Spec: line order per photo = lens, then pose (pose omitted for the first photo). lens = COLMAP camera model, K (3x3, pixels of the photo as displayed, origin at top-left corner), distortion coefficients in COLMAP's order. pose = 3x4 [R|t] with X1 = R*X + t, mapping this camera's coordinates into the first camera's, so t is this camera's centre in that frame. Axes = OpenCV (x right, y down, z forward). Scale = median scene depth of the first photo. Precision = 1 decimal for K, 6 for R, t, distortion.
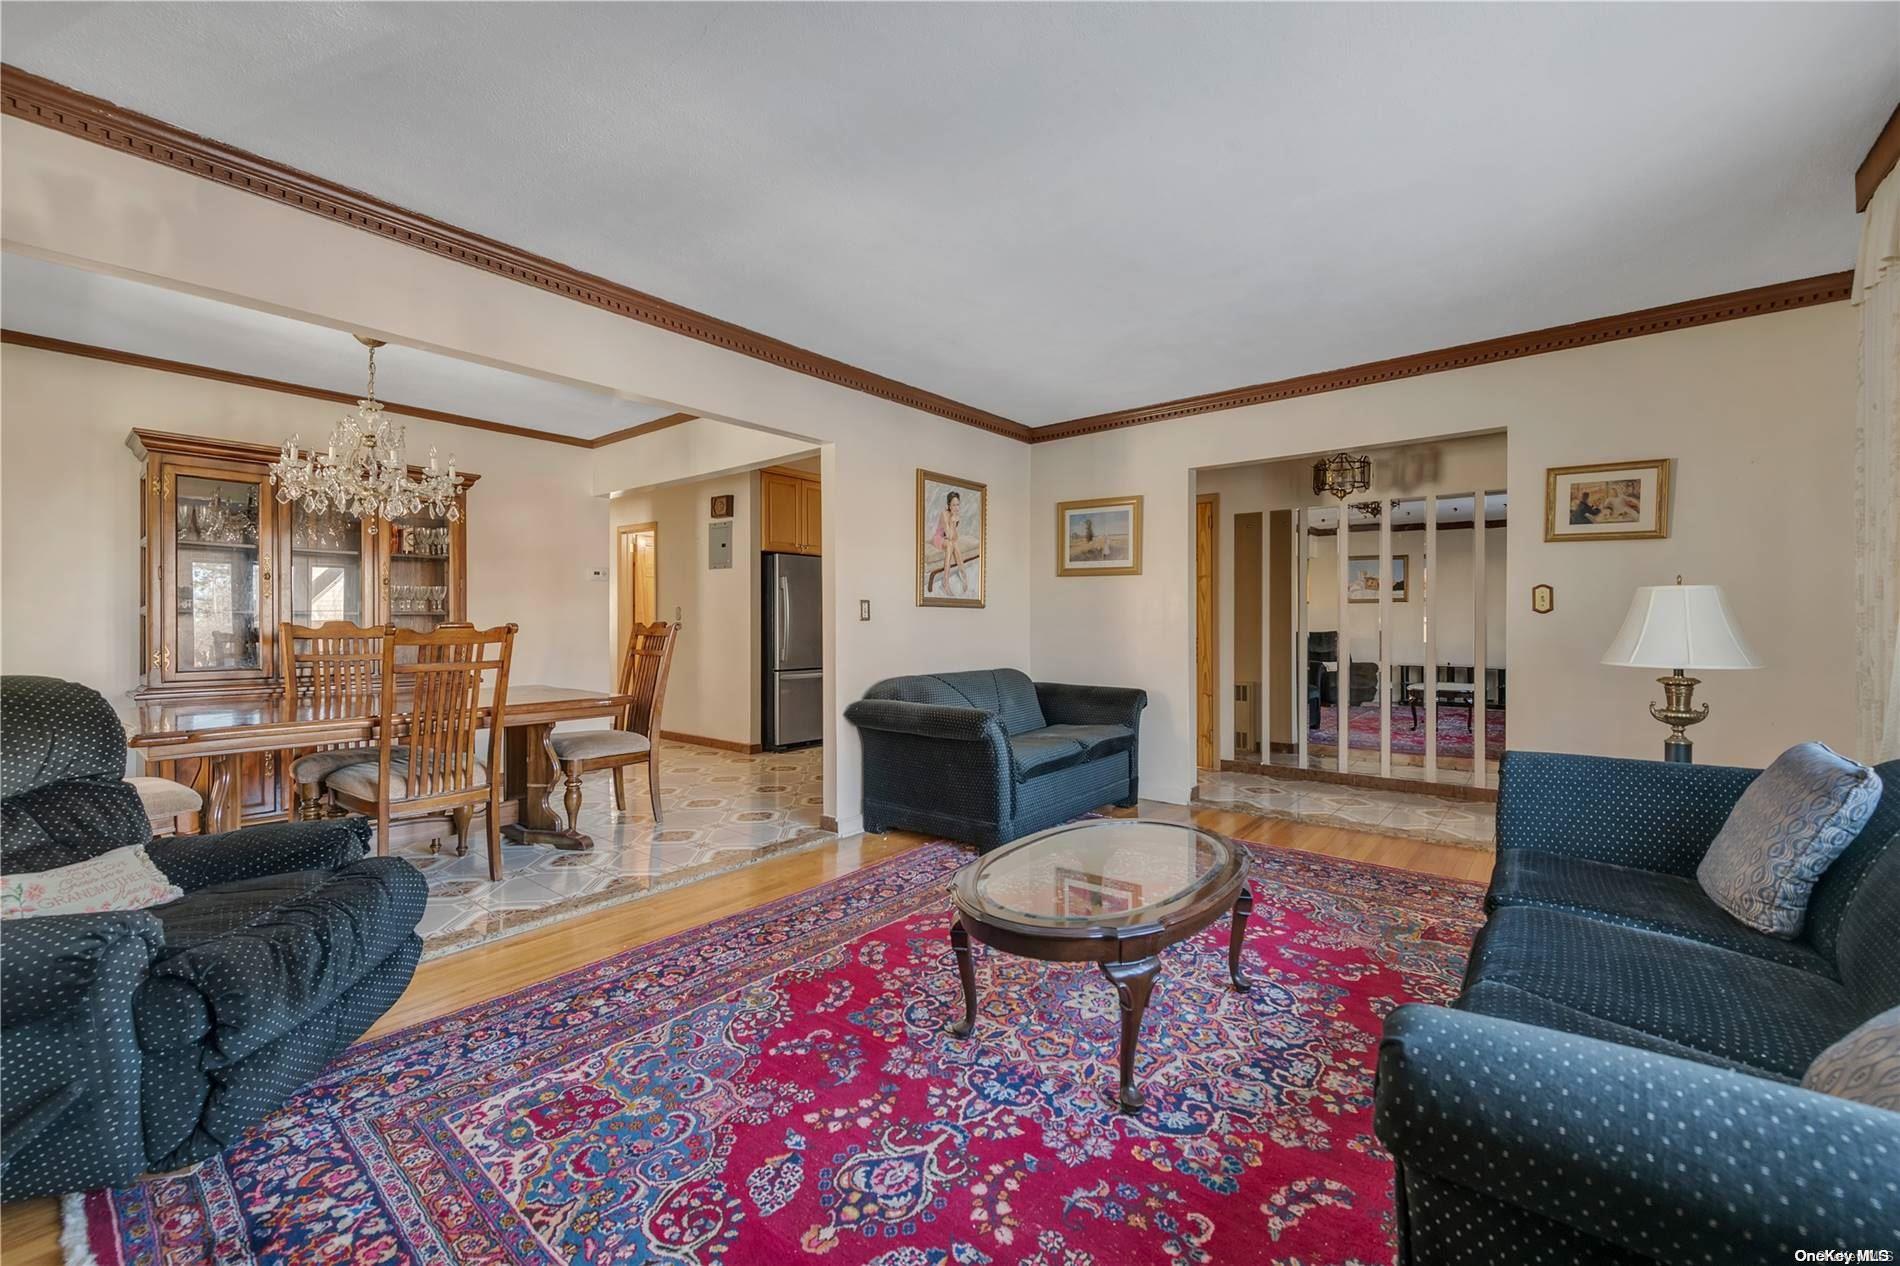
lens RADIAL K [[763.4, 0, 951.7], [0, 763.4, 631.6], [0, 0, 1]] dist [-0.000904, -0.002372]
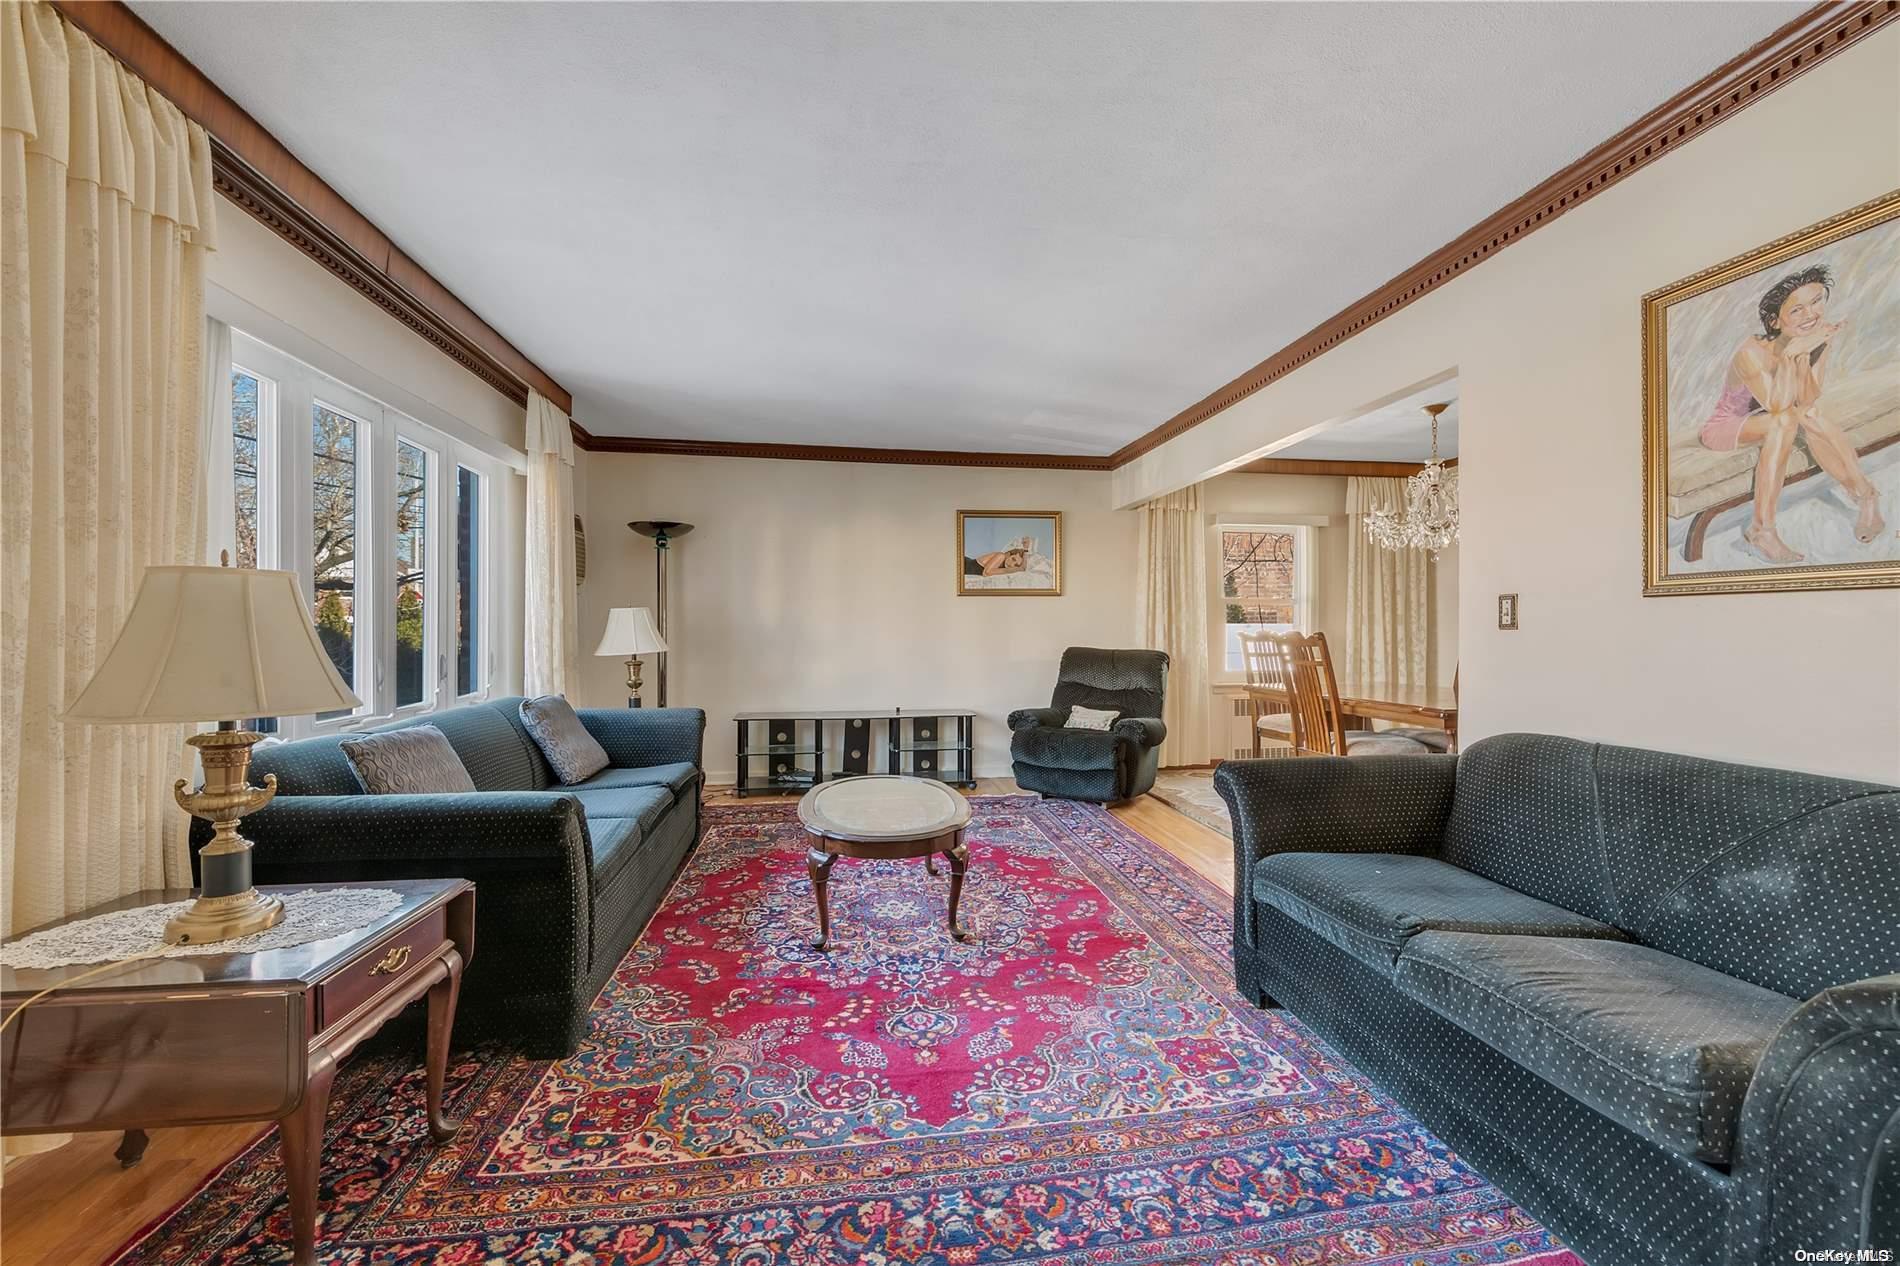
lens RADIAL K [[763.4, 0, 951.3], [0, 763.4, 623.1], [0, 0, 1]] dist [-0.000904, -0.002372]
pose [[-0.673391, -0.006030, -0.739262, 1.022055], [-0.008474, 0.999964, -0.000438, -0.024105], [0.739238, 0.005970, -0.673418, 1.781904]]
